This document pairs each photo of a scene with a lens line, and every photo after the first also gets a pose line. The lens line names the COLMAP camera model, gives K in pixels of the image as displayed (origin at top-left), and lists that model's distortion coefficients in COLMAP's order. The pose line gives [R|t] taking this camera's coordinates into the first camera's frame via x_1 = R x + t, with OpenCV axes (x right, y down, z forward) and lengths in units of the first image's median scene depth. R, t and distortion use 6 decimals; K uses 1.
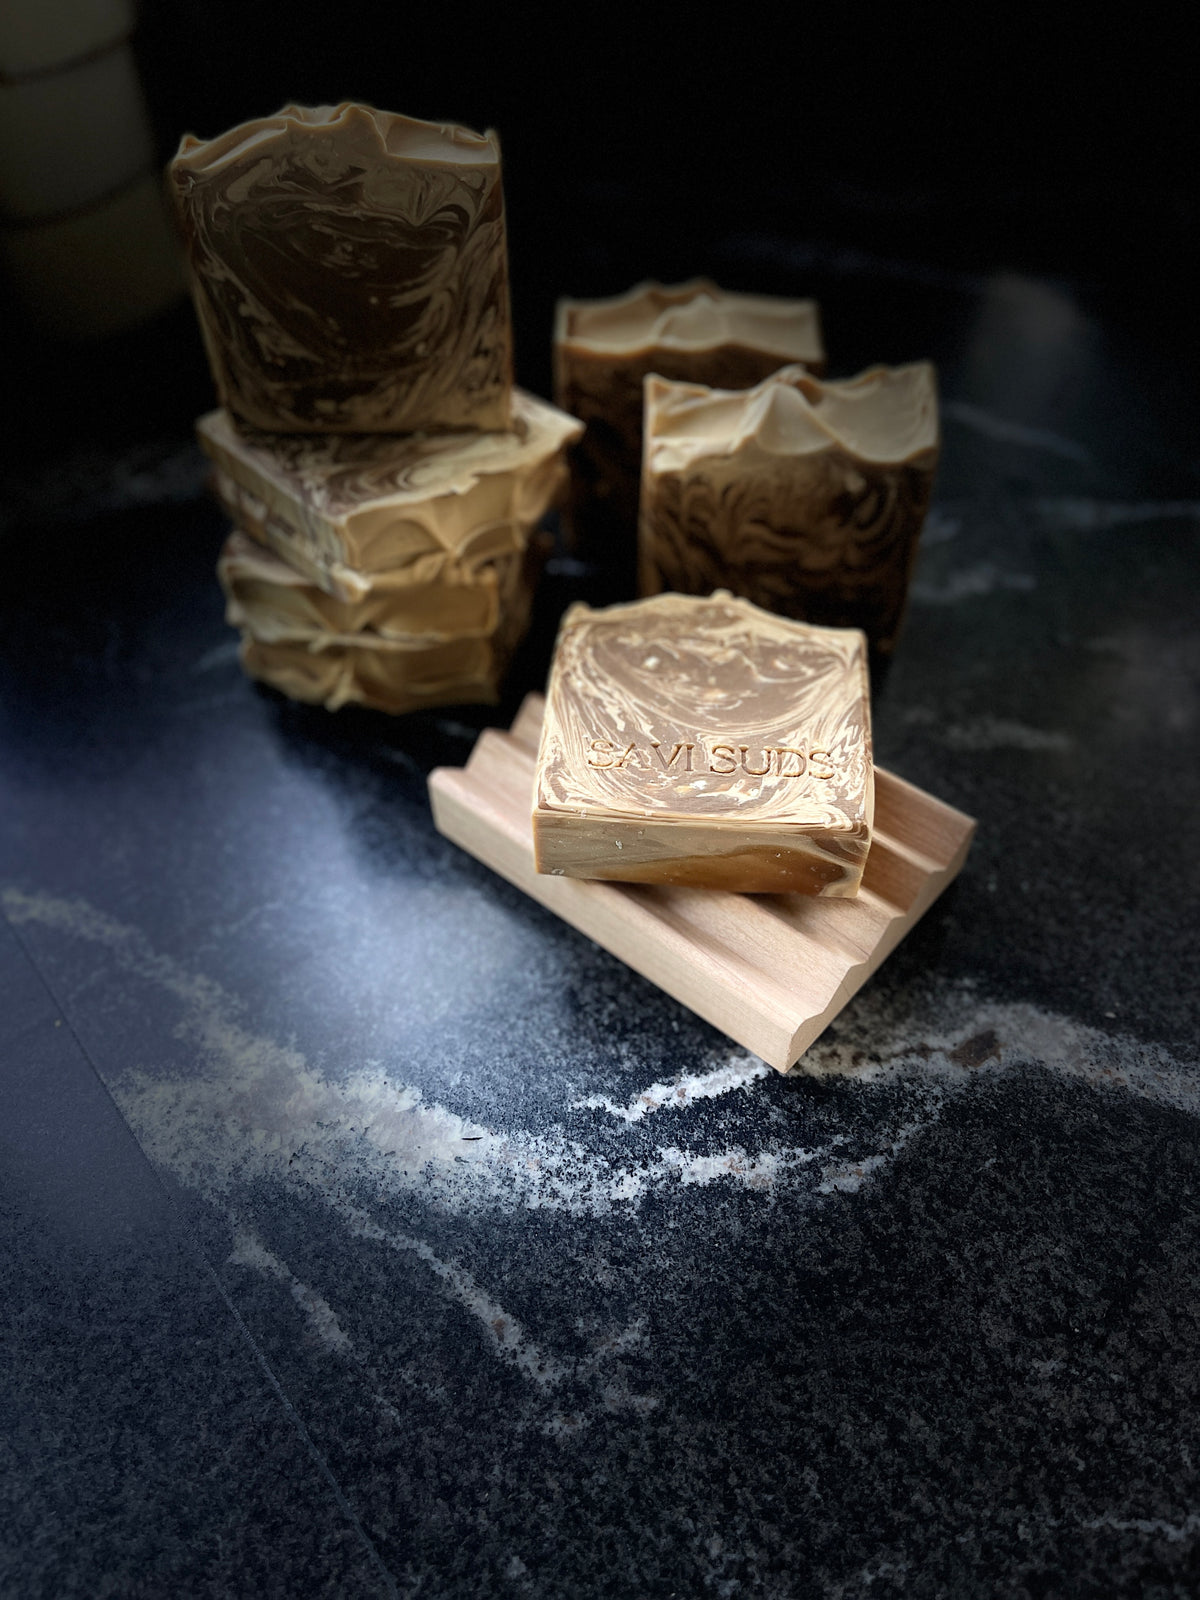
lens RADIAL K [[1232.3, 0, 597.0], [0, 1232.3, 814.9], [0, 0, 1]] dist [0.038196, -0.063592]
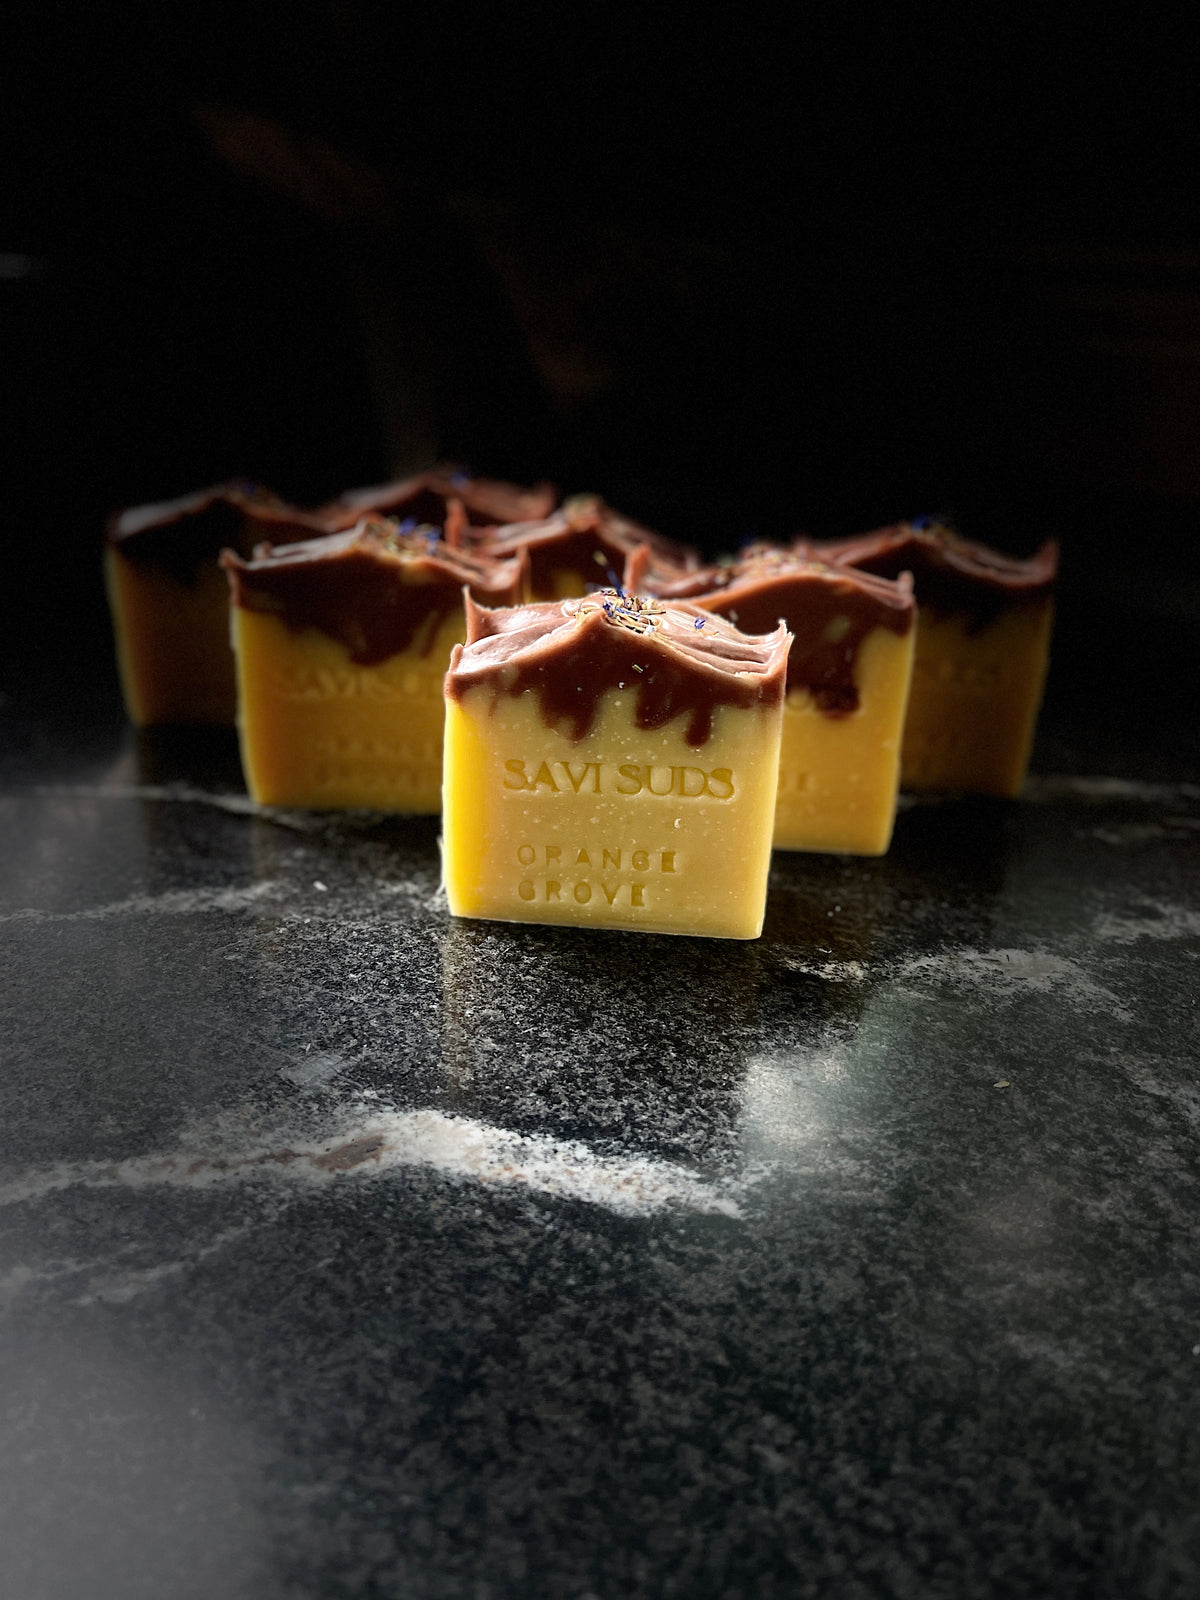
lens RADIAL K [[1232.3, 0, 603.5], [0, 1232.3, 796.4], [0, 0, 1]] dist [0.038196, -0.063592]
pose [[0.993346, 0.012360, 0.114505, 0.393490], [0.042457, 0.884902, -0.463839, 0.383642], [-0.107059, 0.465614, 0.878489, 0.179895]]
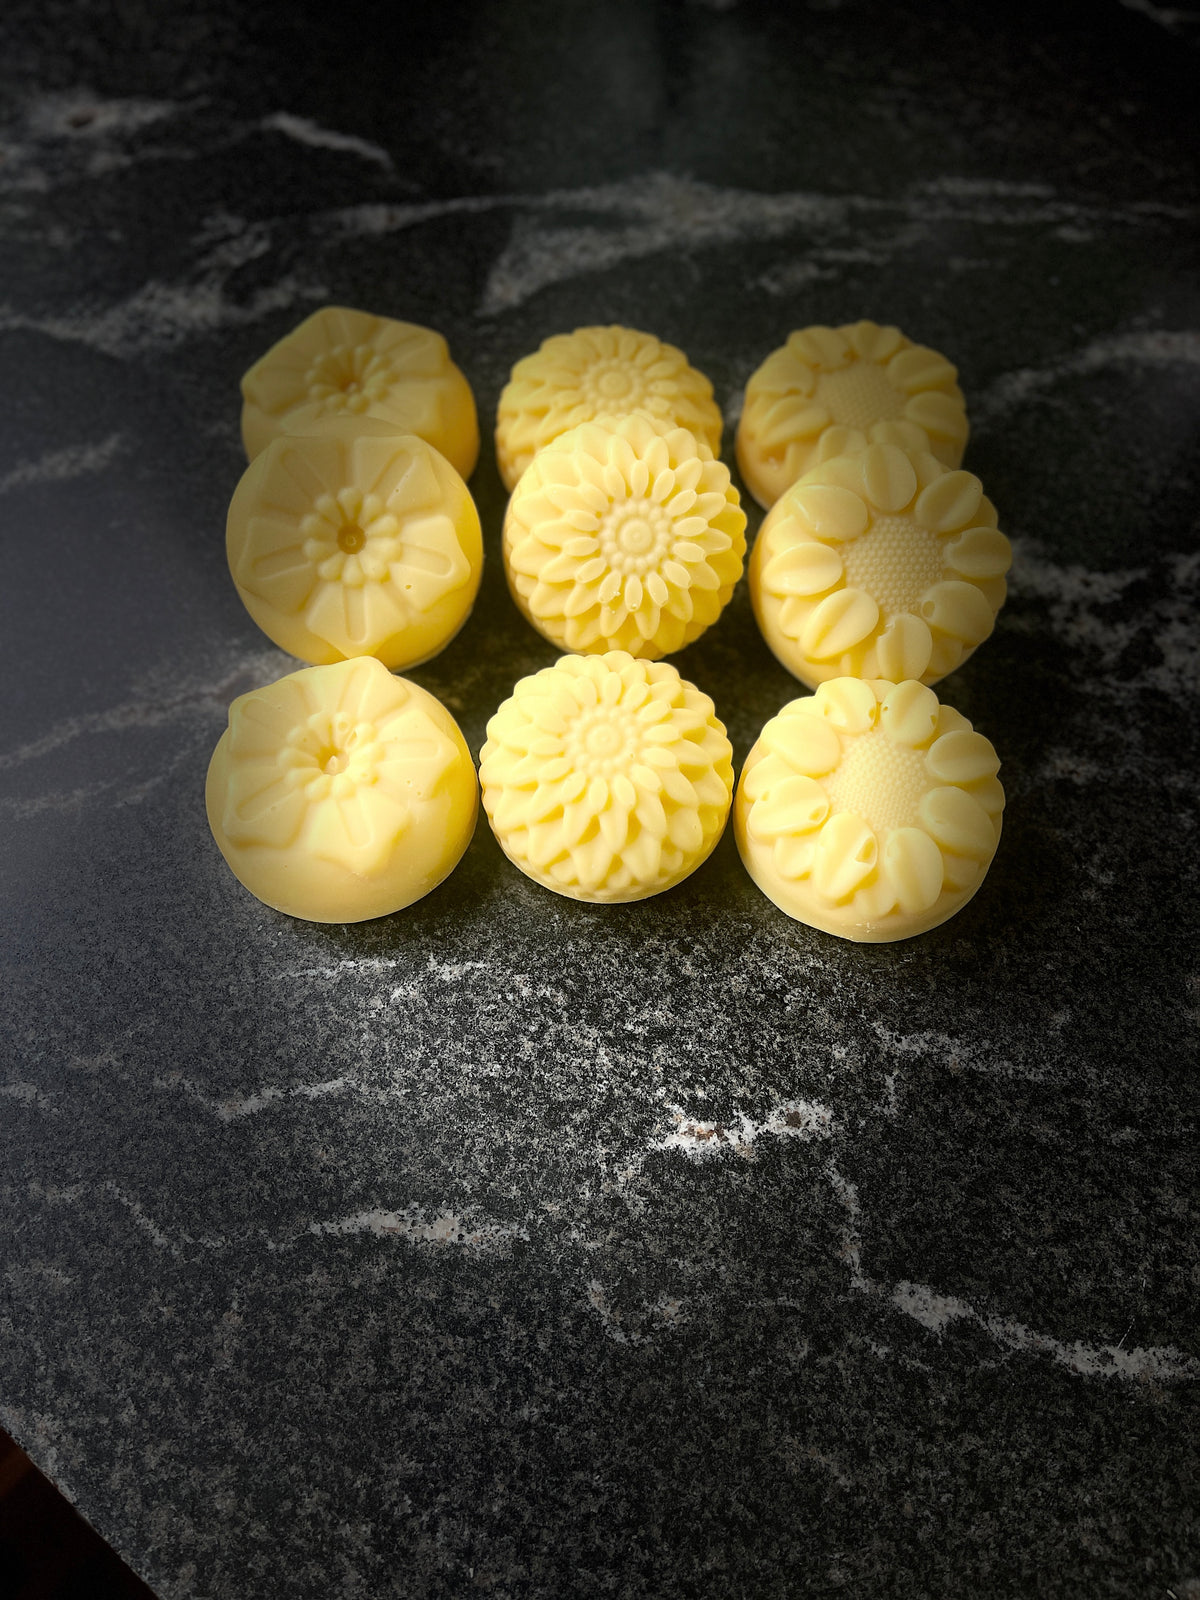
lens RADIAL K [[1232.3, 0, 588.5], [0, 1232.3, 796.9], [0, 0, 1]] dist [0.038196, -0.063592]
pose [[0.977030, -0.176558, 0.119331, 0.531575], [0.140655, 0.954955, 0.261298, -0.000961], [-0.160090, -0.238511, 0.957854, -0.431486]]
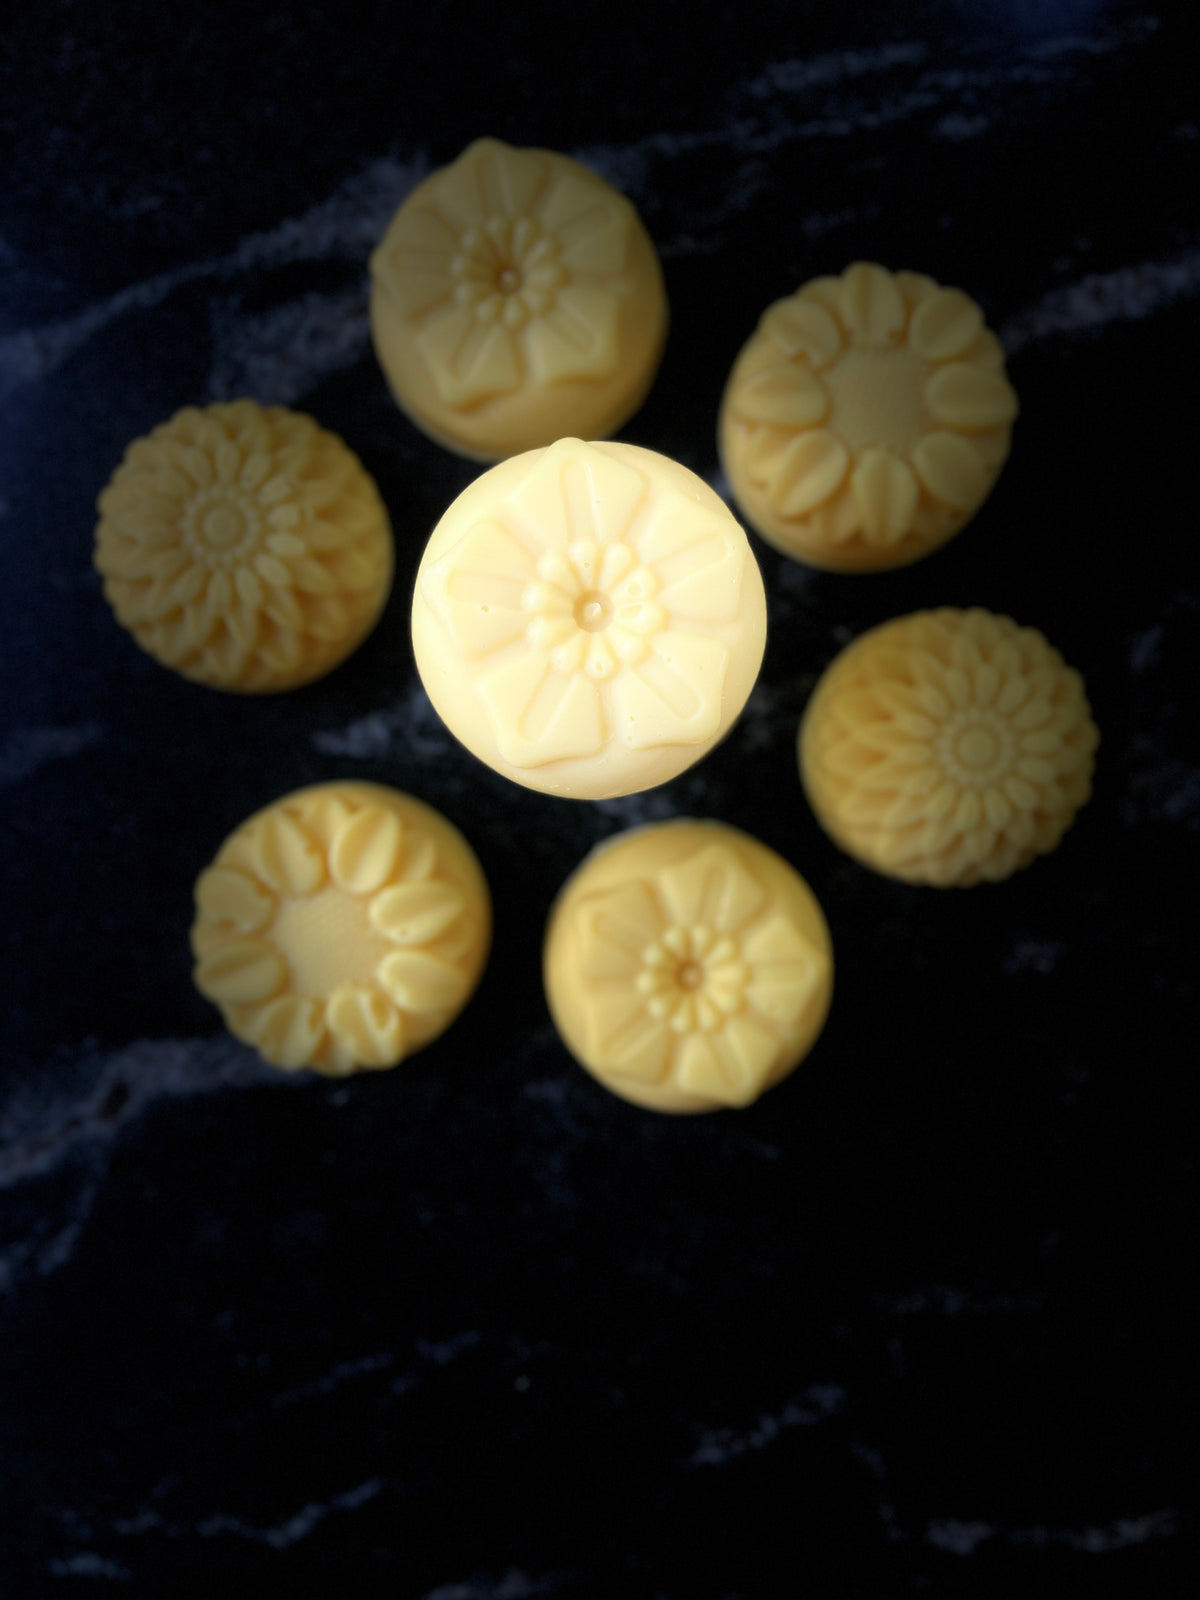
lens RADIAL K [[1232.3, 0, 600.7], [0, 1232.3, 787.8], [0, 0, 1]] dist [0.038196, -0.063592]
pose [[0.892136, -0.451369, 0.018965, 0.899501], [0.335725, 0.690485, 0.640717, -0.684314], [-0.302295, -0.565240, 0.767543, 0.094706]]
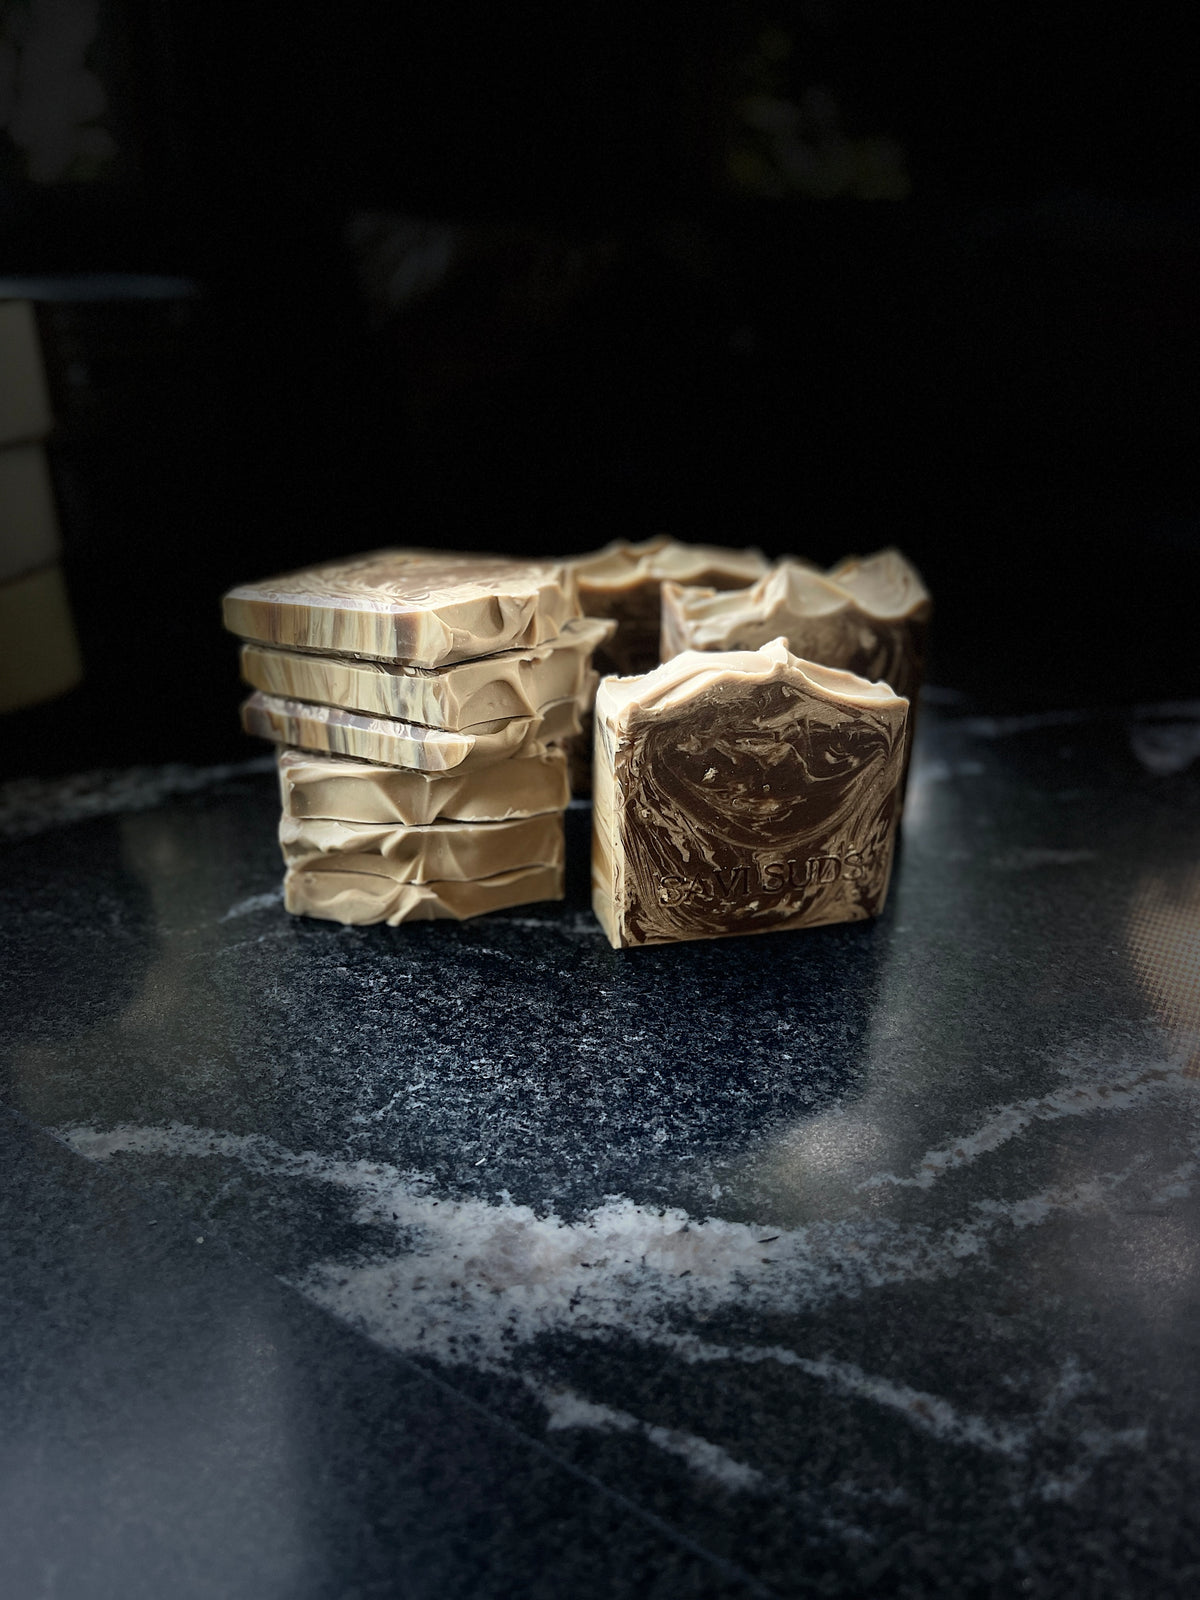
lens RADIAL K [[1232.3, 0, 599.7], [0, 1232.3, 807.2], [0, 0, 1]] dist [0.038196, -0.063592]
pose [[0.954578, -0.101883, 0.280003, -0.418901], [0.214666, 0.886865, -0.409133, 0.323988], [-0.206641, 0.450656, 0.868452, 0.168937]]
